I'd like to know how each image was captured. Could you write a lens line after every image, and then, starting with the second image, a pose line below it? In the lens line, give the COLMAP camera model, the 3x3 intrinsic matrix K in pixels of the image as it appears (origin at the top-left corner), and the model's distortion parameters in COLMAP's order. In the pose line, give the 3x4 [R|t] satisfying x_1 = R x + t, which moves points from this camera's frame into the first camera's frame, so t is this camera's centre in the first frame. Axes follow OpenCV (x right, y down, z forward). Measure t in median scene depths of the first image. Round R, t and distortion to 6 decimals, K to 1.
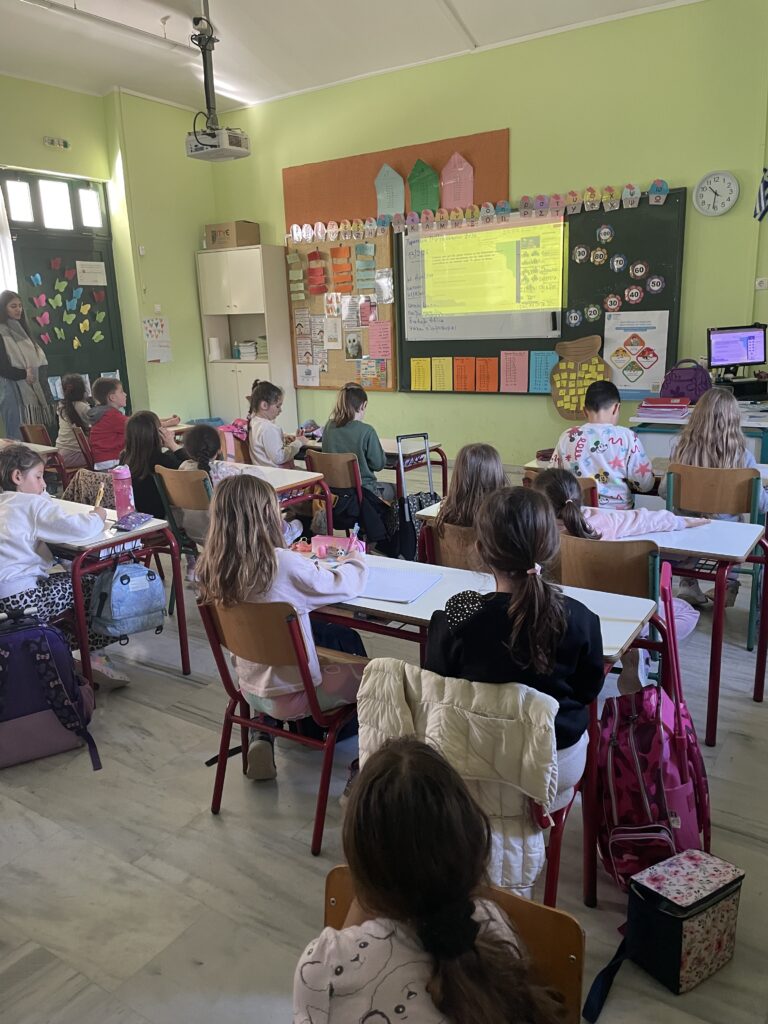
lens RADIAL K [[768.3, 0, 375.1], [0, 768.3, 498.4], [0, 0, 1]] dist [0.080268, -0.106681]
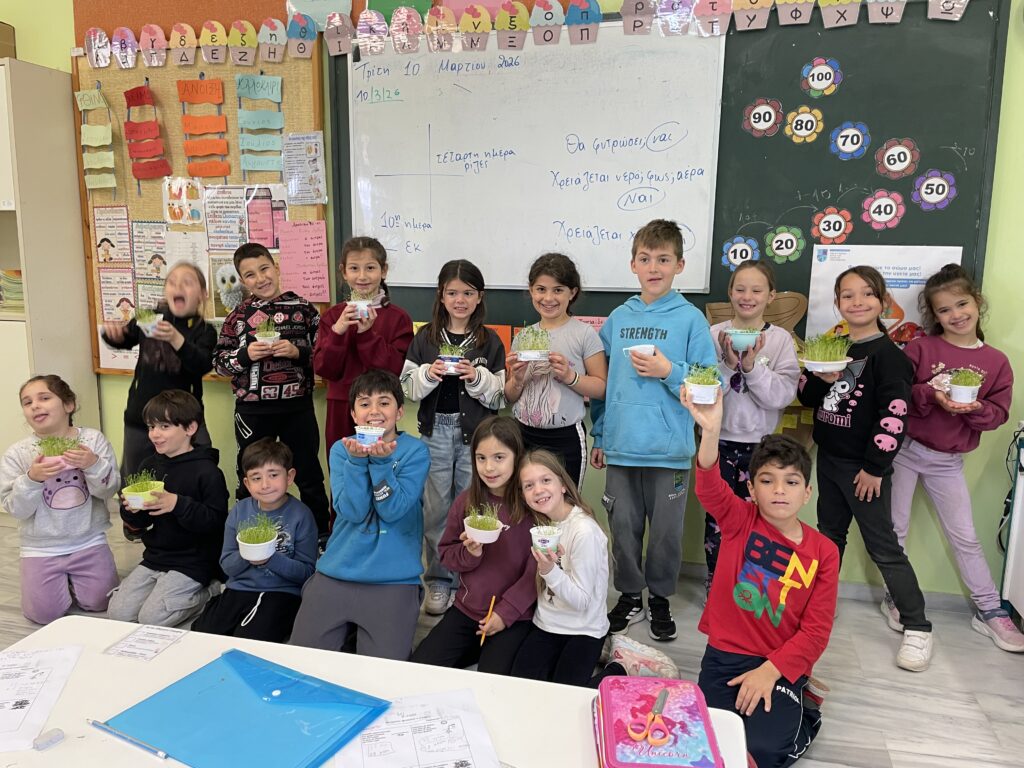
lens RADIAL K [[768.3, 0, 499.7], [0, 768.3, 372.0], [0, 0, 1]] dist [0.080268, -0.106681]
pose [[0.945141, -0.003665, 0.326641, -0.033779], [0.029645, 0.996773, -0.074594, -0.129810], [-0.325314, 0.080185, 0.942200, 0.606229]]
